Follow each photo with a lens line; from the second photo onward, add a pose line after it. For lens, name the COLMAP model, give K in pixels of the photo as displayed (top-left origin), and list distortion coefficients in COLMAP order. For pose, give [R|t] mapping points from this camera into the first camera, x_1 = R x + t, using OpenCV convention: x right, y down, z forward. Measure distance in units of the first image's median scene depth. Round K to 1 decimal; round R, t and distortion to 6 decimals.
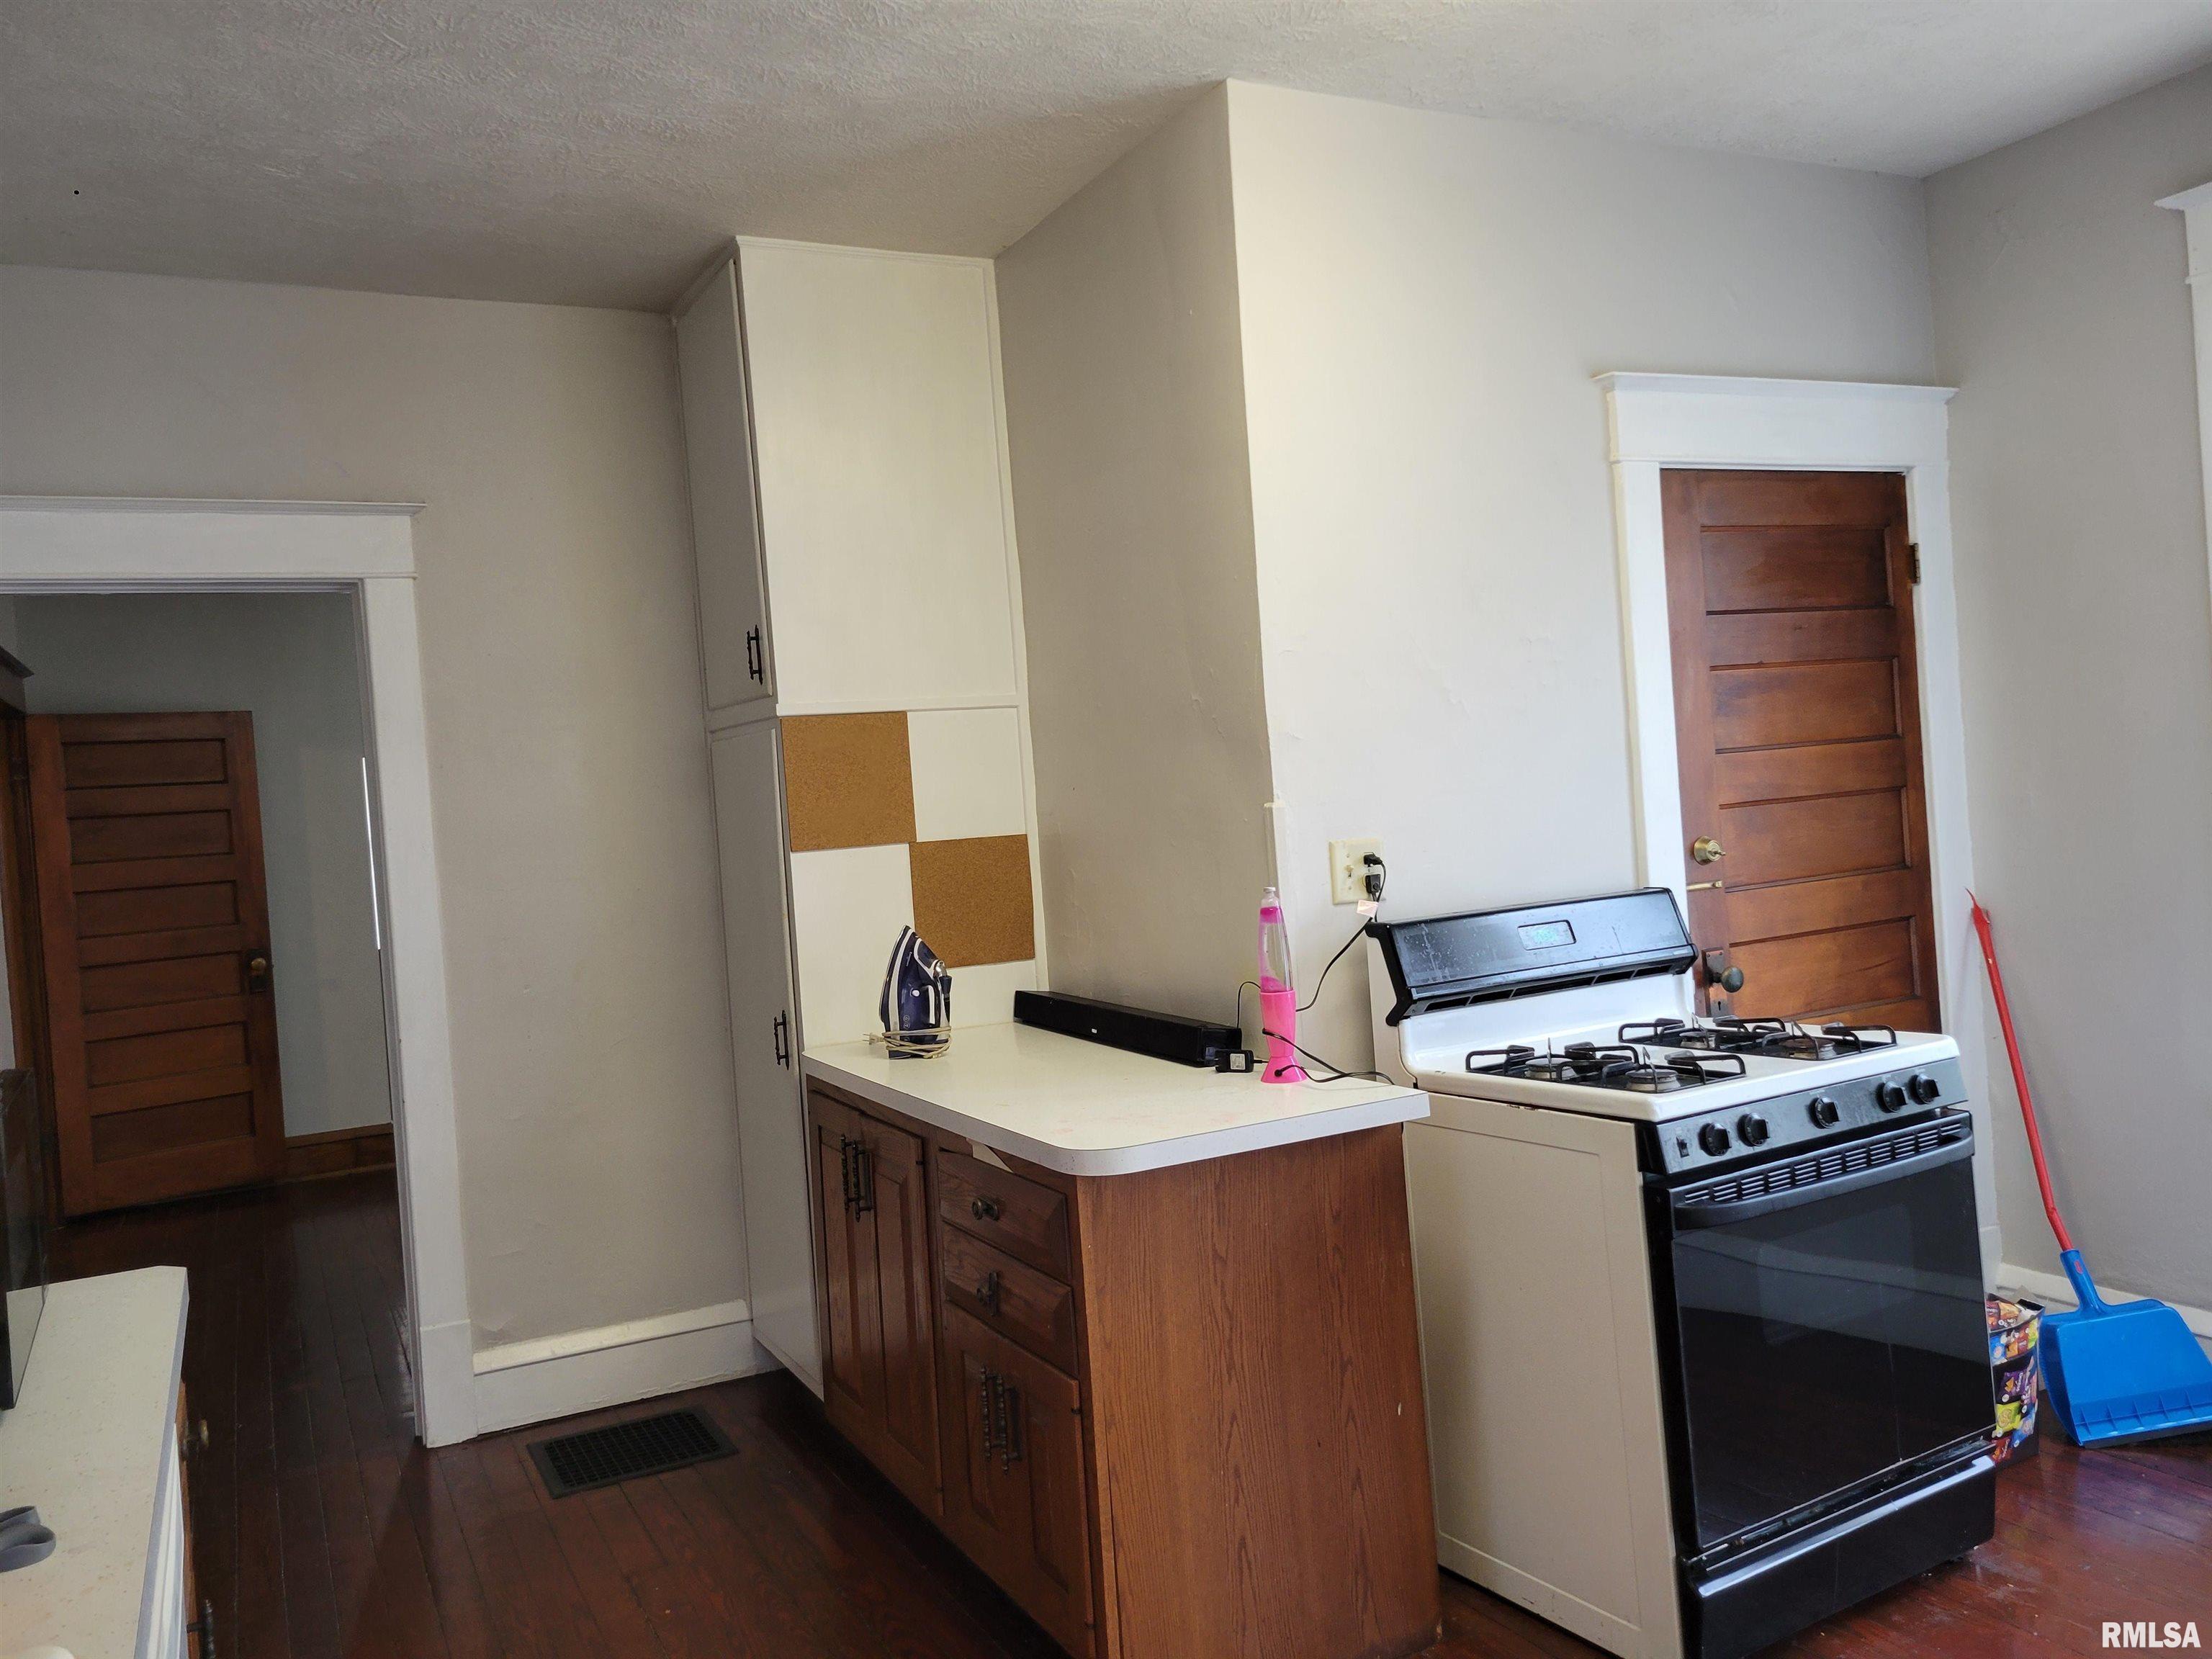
lens RADIAL K [[1672.1, 0, 1103.8], [0, 1672.1, 823.5], [0, 0, 1]] dist [0.048881, -0.029914]
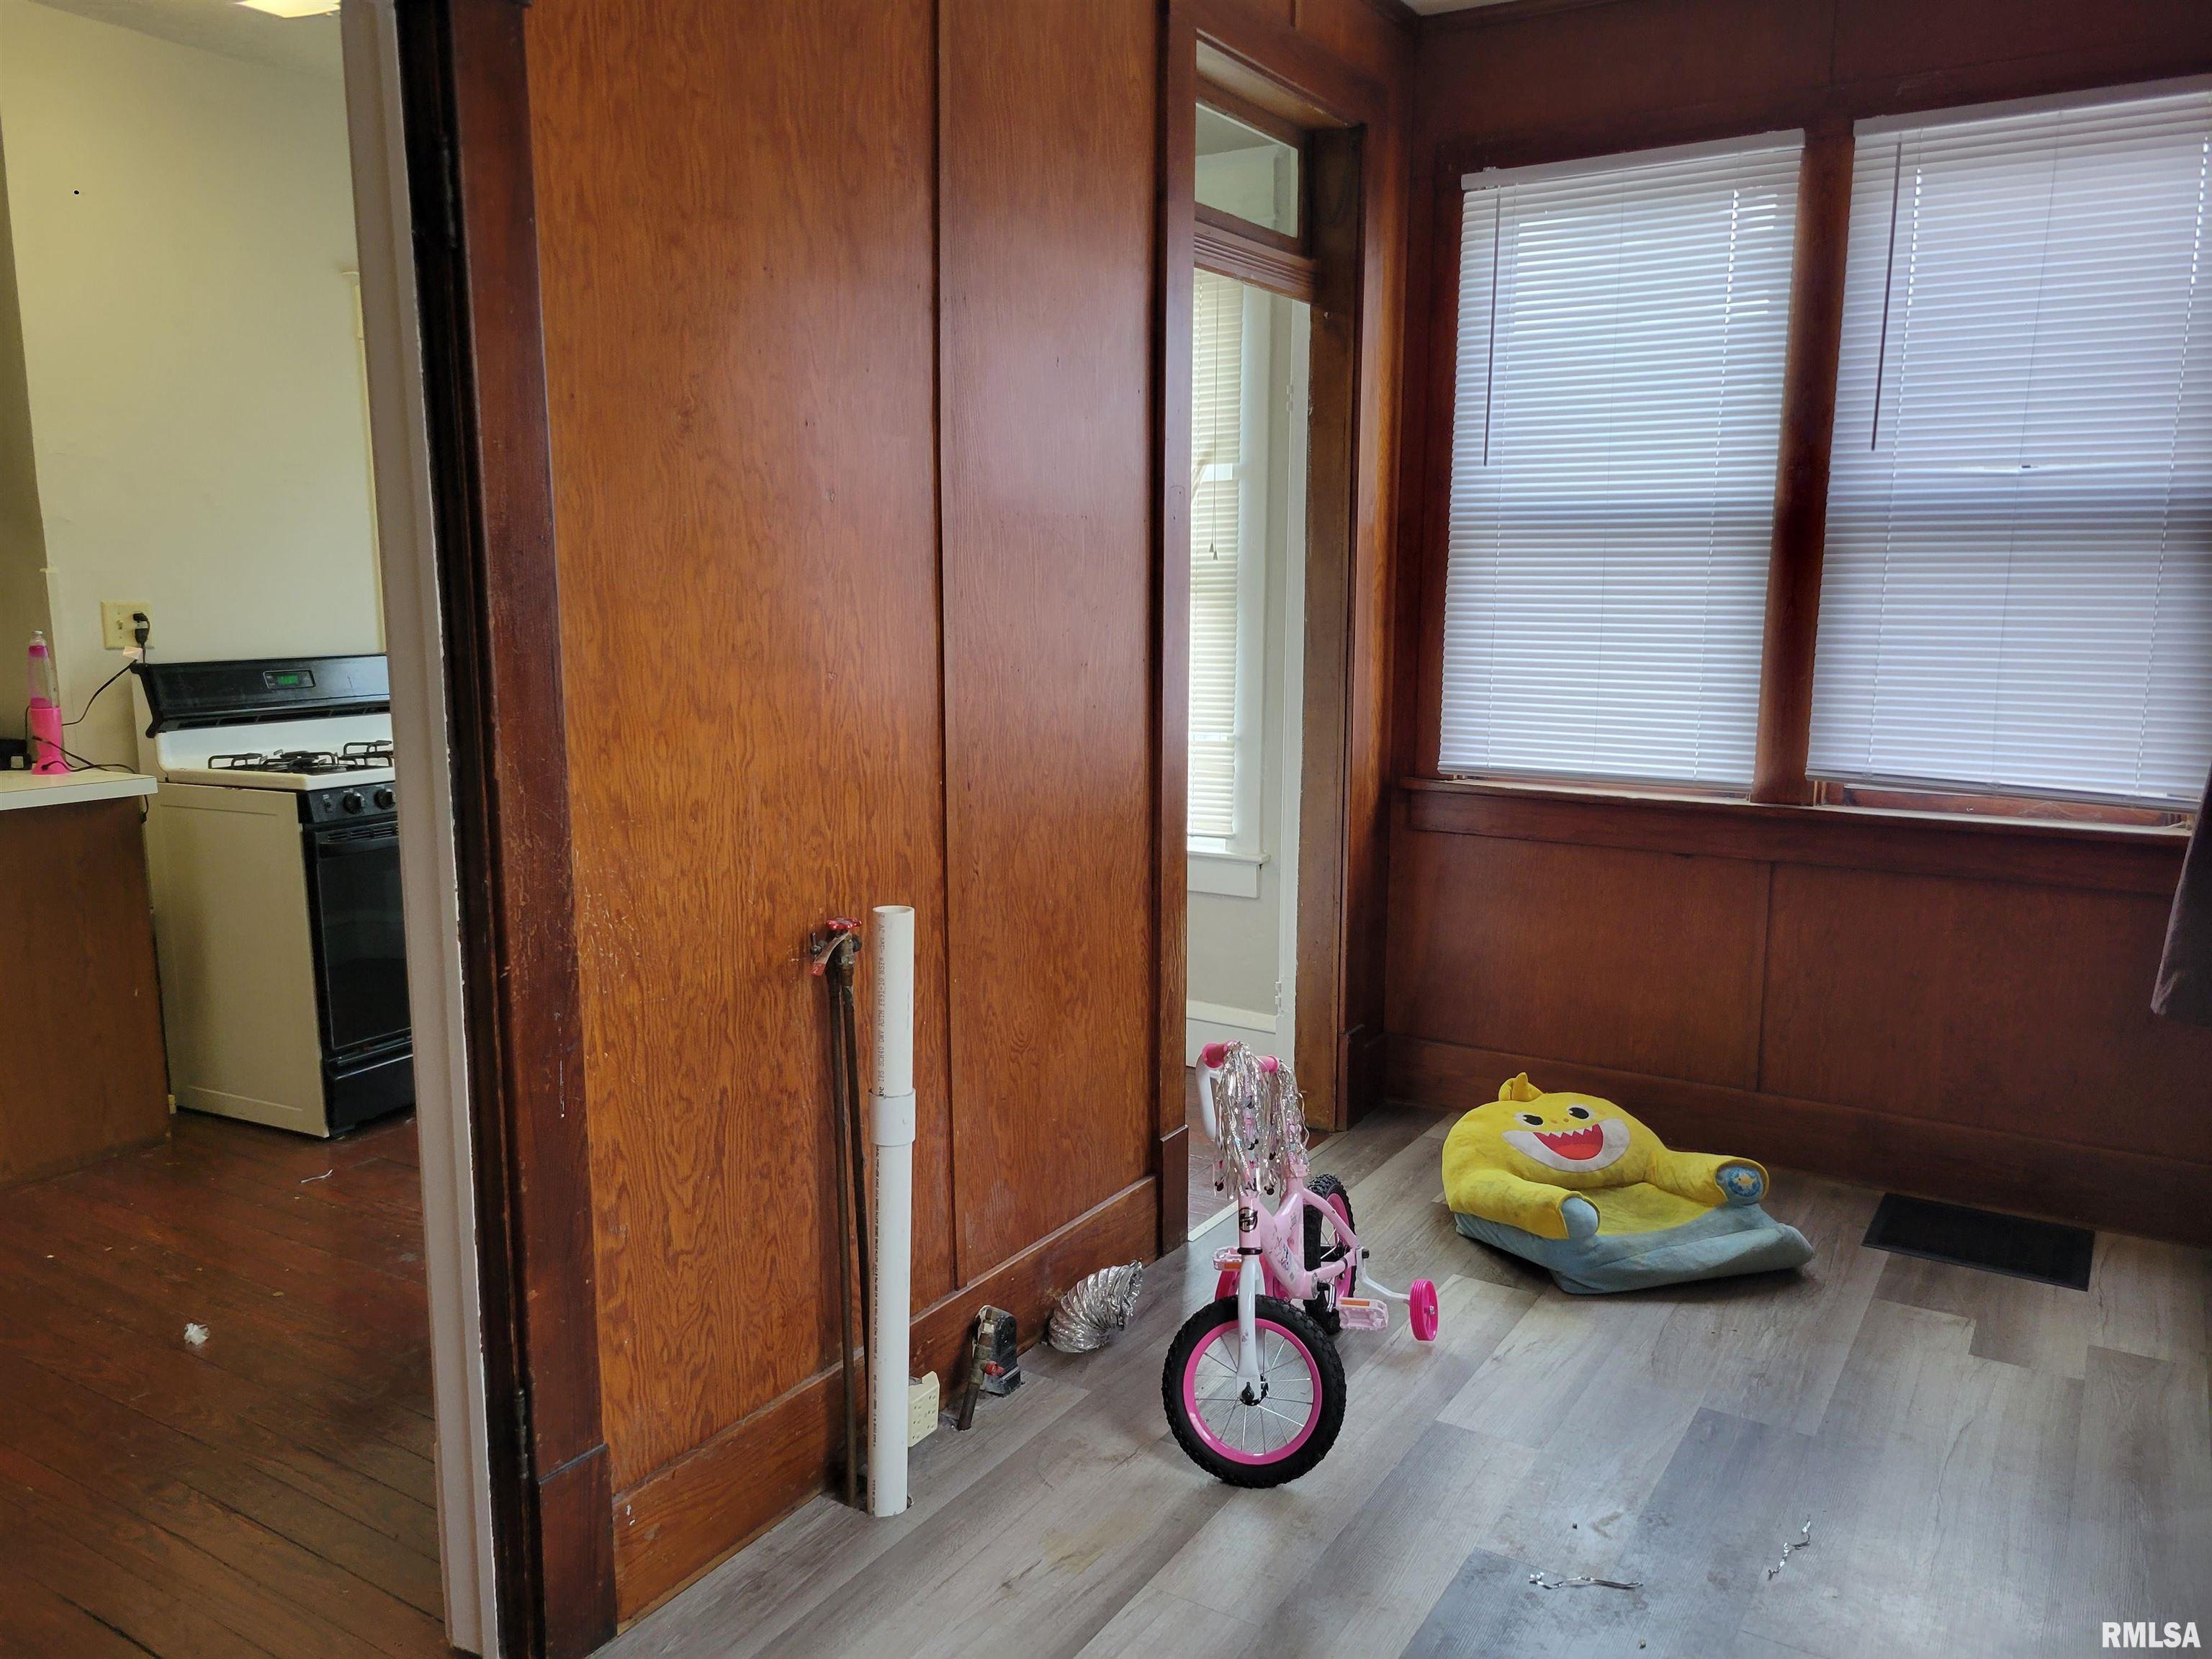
lens RADIAL K [[1672.1, 0, 1107.5], [0, 1672.1, 831.8], [0, 0, 1]] dist [0.048881, -0.029914]
pose [[0.862141, -0.006937, 0.506621, 0.144958], [-0.055054, 0.992703, 0.107281, 0.004029], [-0.503668, -0.120383, 0.855468, -0.612602]]
